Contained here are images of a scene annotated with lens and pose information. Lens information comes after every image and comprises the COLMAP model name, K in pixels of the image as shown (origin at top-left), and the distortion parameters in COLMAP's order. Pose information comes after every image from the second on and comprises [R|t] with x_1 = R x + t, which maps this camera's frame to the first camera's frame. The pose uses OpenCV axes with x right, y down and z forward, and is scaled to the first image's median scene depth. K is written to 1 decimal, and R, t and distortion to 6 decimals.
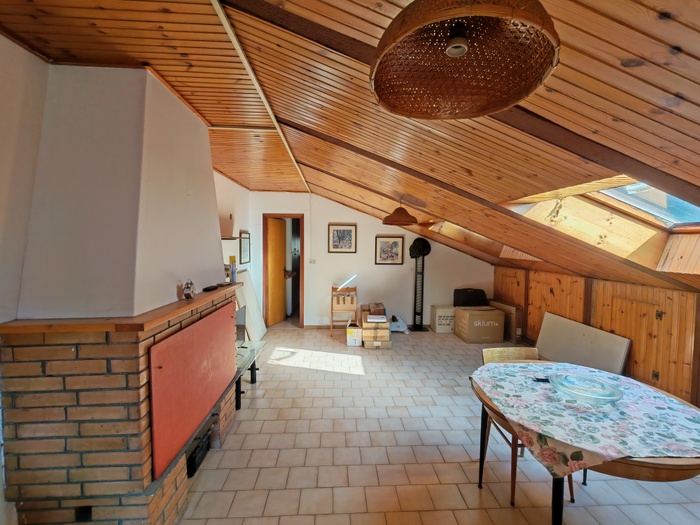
lens RADIAL K [[322.0, 0, 351.5], [0, 322.0, 259.0], [0, 0, 1]] dist [0.001745, 0.001390]
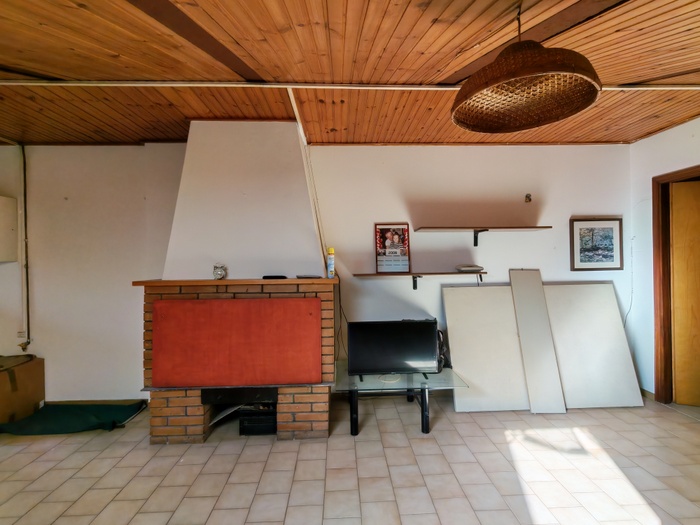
lens RADIAL K [[322.0, 0, 351.5], [0, 322.0, 259.0], [0, 0, 1]] dist [0.001745, 0.001390]
pose [[-0.011794, -0.010172, -0.999879, 0.478671], [-0.034672, 0.999351, -0.009758, 0.027027], [0.999329, 0.034552, -0.012139, 0.997101]]
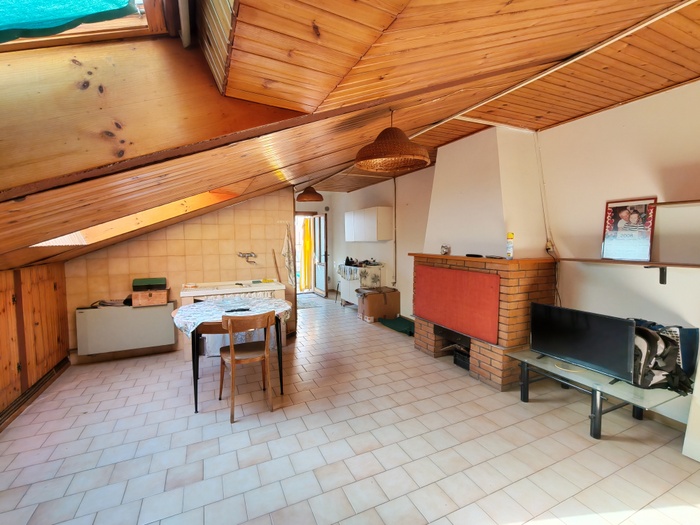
lens RADIAL K [[322.0, 0, 351.5], [0, 322.0, 259.0], [0, 0, 1]] dist [0.001745, 0.001390]
pose [[-0.928351, 0.020407, -0.371144, 0.437582], [-0.019587, 0.994419, 0.103671, -0.020423], [0.371188, 0.103513, -0.922770, 1.637709]]
